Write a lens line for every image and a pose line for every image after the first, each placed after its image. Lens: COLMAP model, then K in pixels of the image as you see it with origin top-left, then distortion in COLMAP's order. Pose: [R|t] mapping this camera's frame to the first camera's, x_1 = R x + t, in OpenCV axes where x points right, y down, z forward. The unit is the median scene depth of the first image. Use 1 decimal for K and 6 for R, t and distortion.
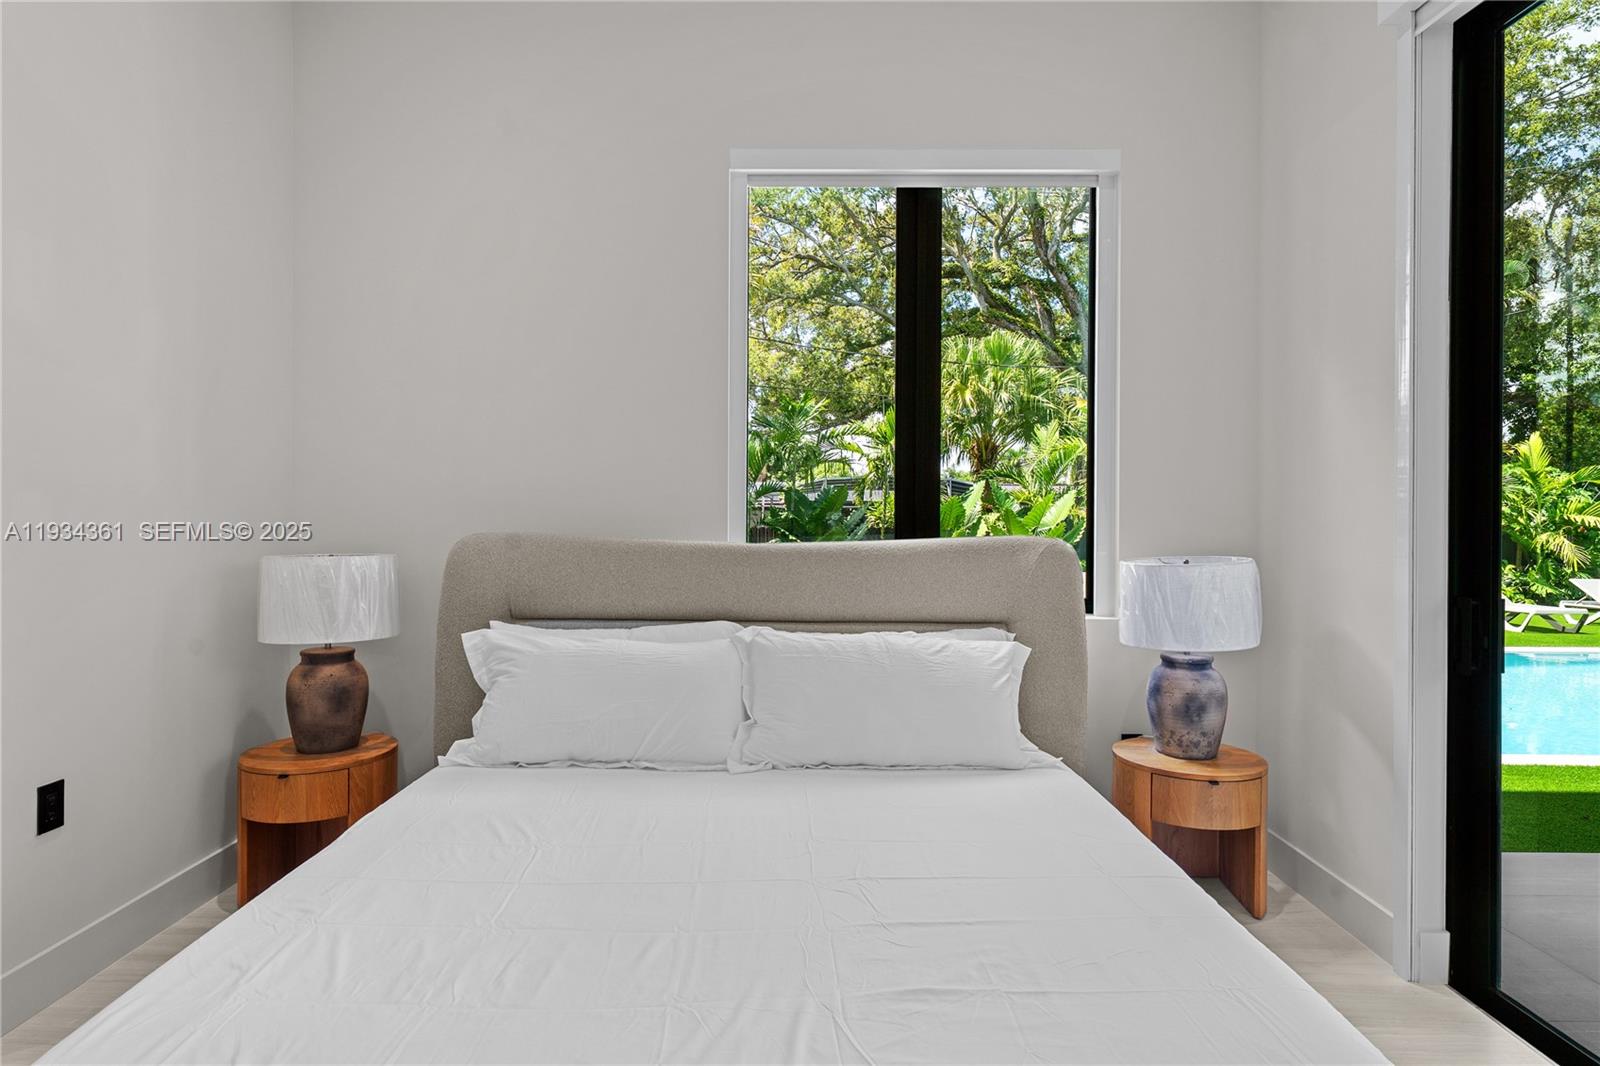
lens RADIAL K [[910.2, 0, 945.6], [0, 910.2, 504.5], [0, 0, 1]] dist [0.003134, 0.003013]
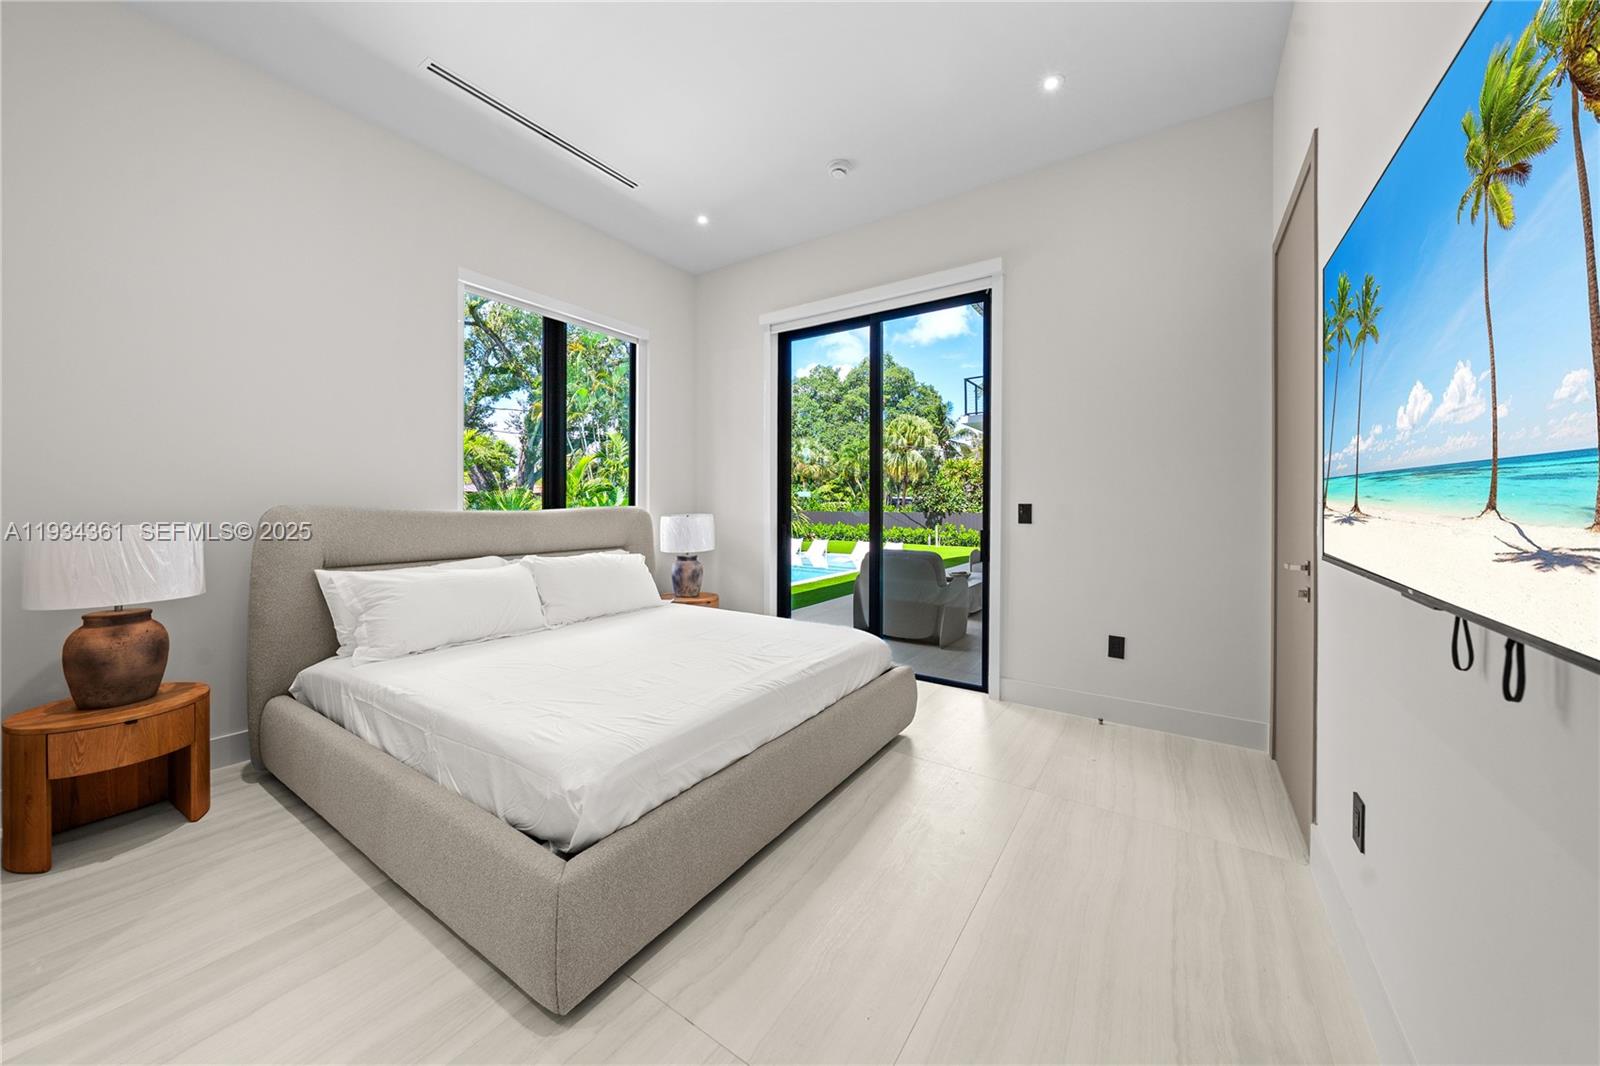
lens RADIAL K [[548.8, 0, 802.9], [0, 548.8, 510.0], [0, 0, 1]] dist [-0.005395, 0.001286]
pose [[0.541858, -0.008144, 0.840430, -0.801339], [-0.004101, 0.999916, 0.012333, 0.027371], [-0.840460, -0.010129, 0.541779, -0.039631]]
